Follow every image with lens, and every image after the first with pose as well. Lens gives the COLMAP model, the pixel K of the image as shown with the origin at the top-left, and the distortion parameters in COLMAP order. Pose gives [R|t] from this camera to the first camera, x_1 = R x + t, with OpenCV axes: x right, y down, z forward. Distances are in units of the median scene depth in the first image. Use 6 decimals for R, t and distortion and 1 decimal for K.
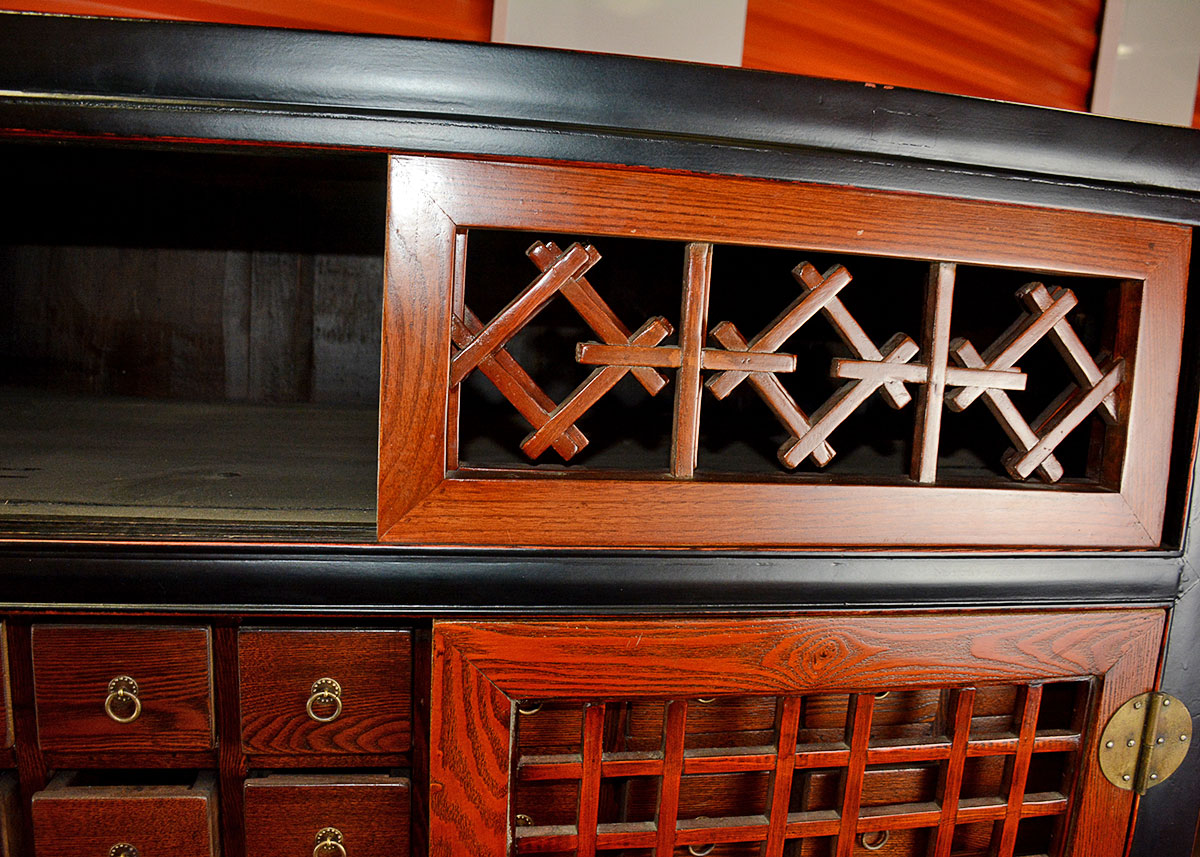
lens RADIAL K [[980.4, 0, 597.0], [0, 980.4, 439.5], [0, 0, 1]] dist [-0.162623, 0.088321]
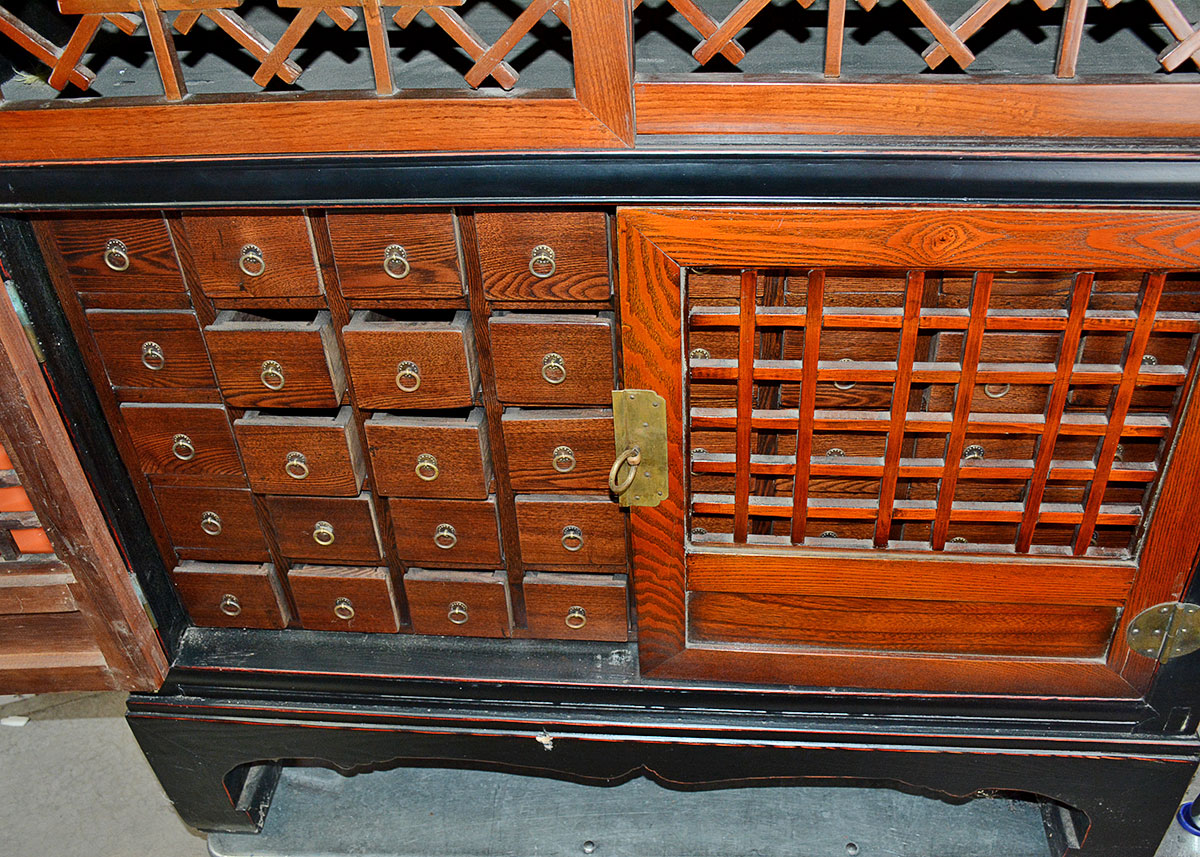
lens RADIAL K [[1142.2, 0, 601.3], [0, 1142.2, 430.2], [0, 0, 1]] dist [-0.102338, 0.110276]
pose [[0.958794, 0.079381, -0.272788, 0.235668], [0.057130, 0.886687, 0.458826, -0.233303], [0.278300, -0.455504, 0.845615, -0.400228]]
